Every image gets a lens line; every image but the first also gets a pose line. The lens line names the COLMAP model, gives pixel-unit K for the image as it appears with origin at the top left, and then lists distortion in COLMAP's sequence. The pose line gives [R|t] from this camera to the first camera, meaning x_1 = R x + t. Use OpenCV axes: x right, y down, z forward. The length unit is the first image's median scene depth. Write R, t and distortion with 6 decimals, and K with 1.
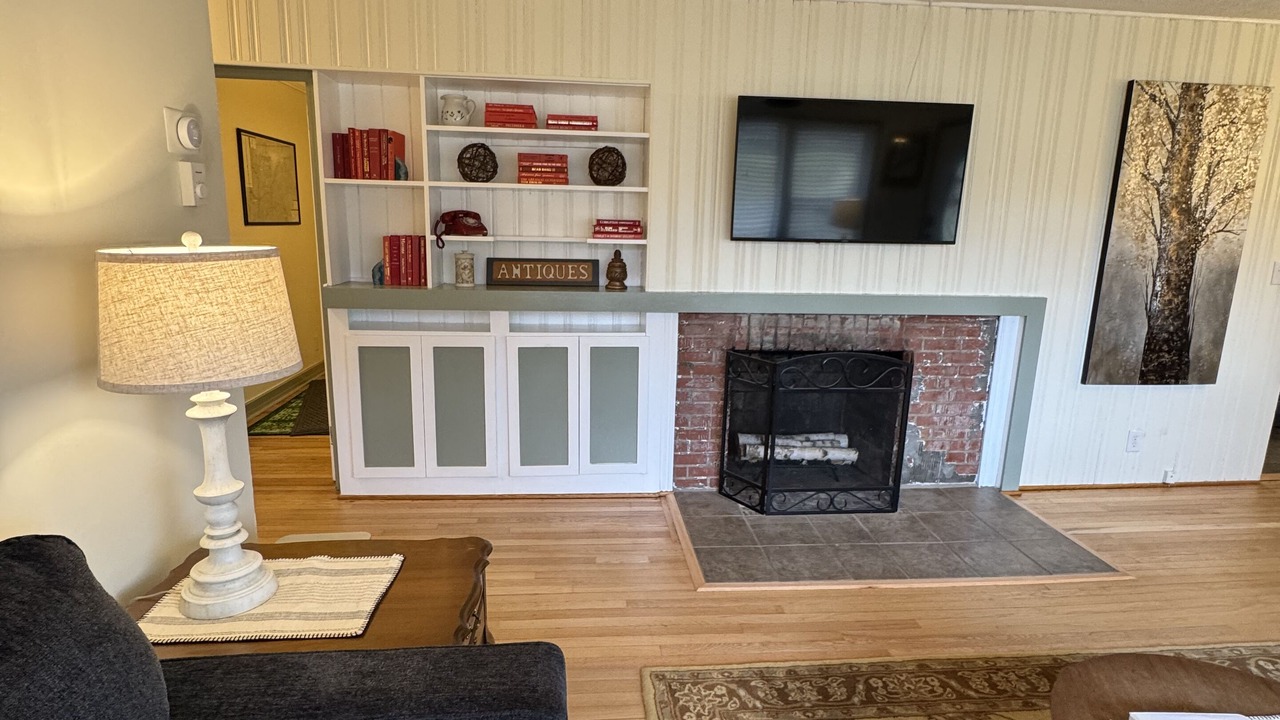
lens RADIAL K [[677.9, 0, 639.3], [0, 677.9, 361.2], [0, 0, 1]] dist [-0.003956, -0.001008]
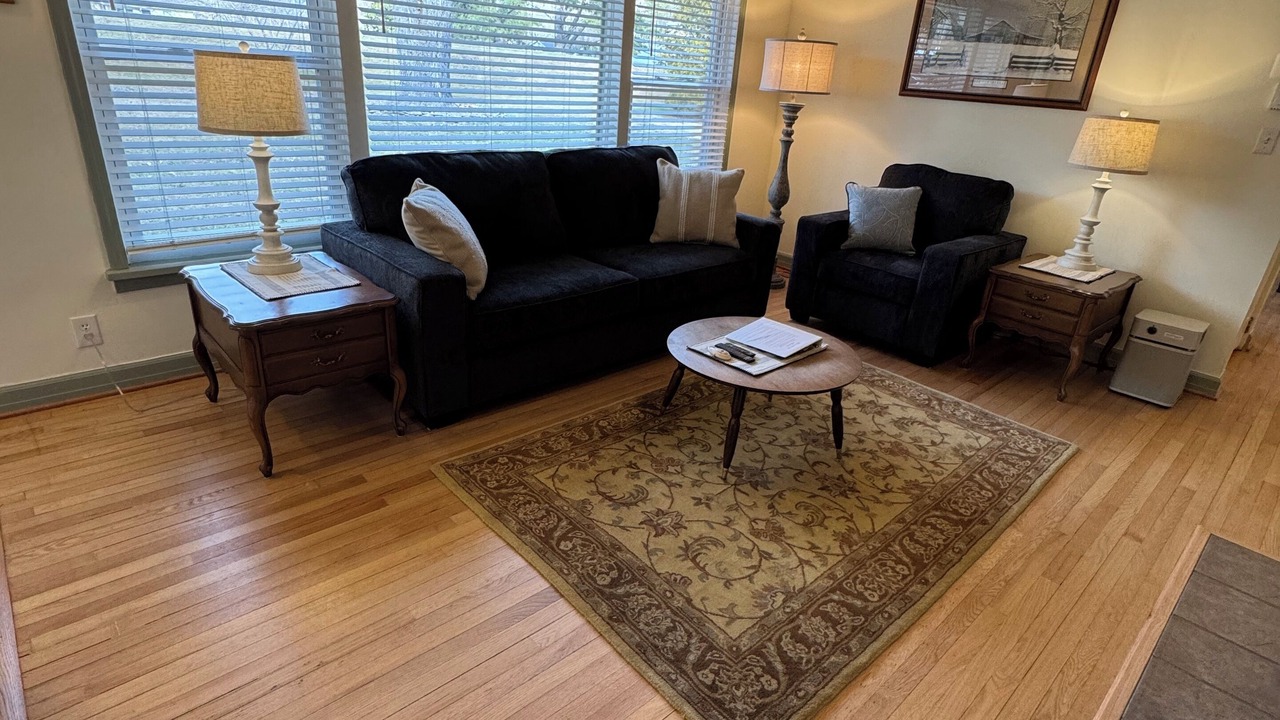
lens RADIAL K [[677.9, 0, 637.7], [0, 677.9, 364.7], [0, 0, 1]] dist [-0.003956, -0.001008]
pose [[-0.787025, 0.174831, -0.591630, 1.541941], [-0.201457, 0.833597, 0.514326, -0.212669], [0.583101, 0.523975, -0.620840, 1.294894]]
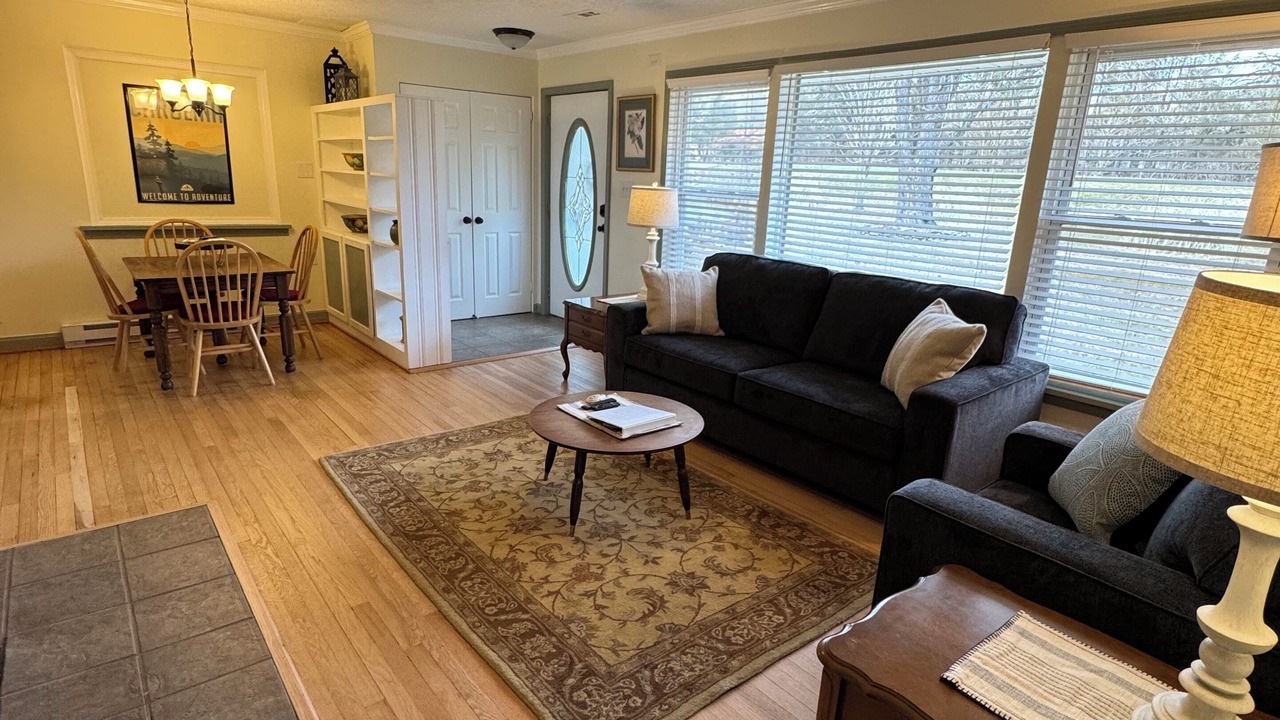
lens RADIAL K [[677.9, 0, 640.1], [0, 677.9, 354.4], [0, 0, 1]] dist [-0.003956, -0.001008]
pose [[-0.568540, -0.258444, 0.781005, -0.526046], [0.103750, 0.919265, 0.379722, -0.283765], [-0.816087, 0.296916, -0.495825, 1.247048]]
